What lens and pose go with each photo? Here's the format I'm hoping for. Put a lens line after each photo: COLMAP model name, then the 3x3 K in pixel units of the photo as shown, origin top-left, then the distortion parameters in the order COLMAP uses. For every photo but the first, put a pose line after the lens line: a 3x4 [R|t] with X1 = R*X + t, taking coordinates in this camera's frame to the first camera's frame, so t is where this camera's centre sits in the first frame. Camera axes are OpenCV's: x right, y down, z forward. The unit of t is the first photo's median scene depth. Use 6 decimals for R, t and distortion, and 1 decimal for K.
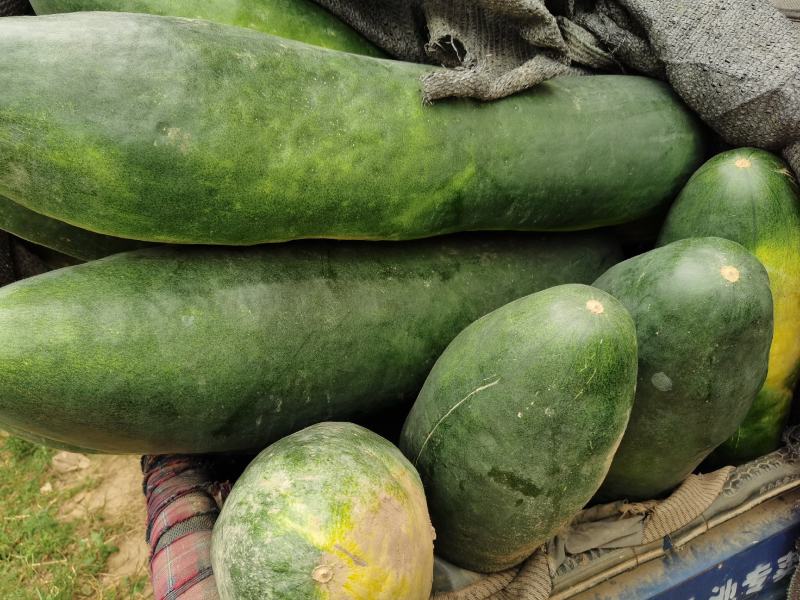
lens RADIAL K [[627.3, 0, 400.0], [0, 627.3, 300.0], [0, 0, 1]] dist [0.027052, -0.052613]
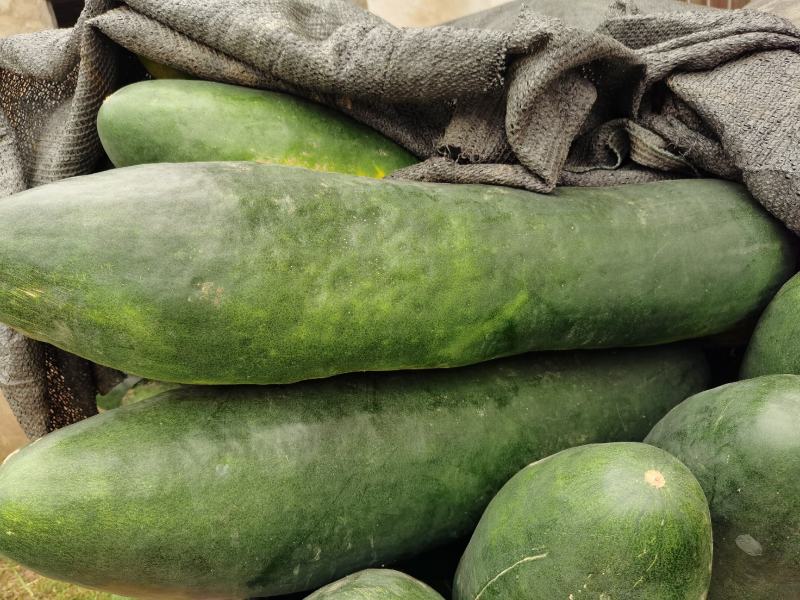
lens RADIAL K [[627.3, 0, 400.0], [0, 627.3, 300.0], [0, 0, 1]] dist [0.027052, -0.052613]
pose [[0.989467, -0.012469, -0.144222, 0.071453], [-0.000438, 0.996021, -0.089120, -0.128461], [0.144759, 0.088245, 0.985524, 0.050458]]
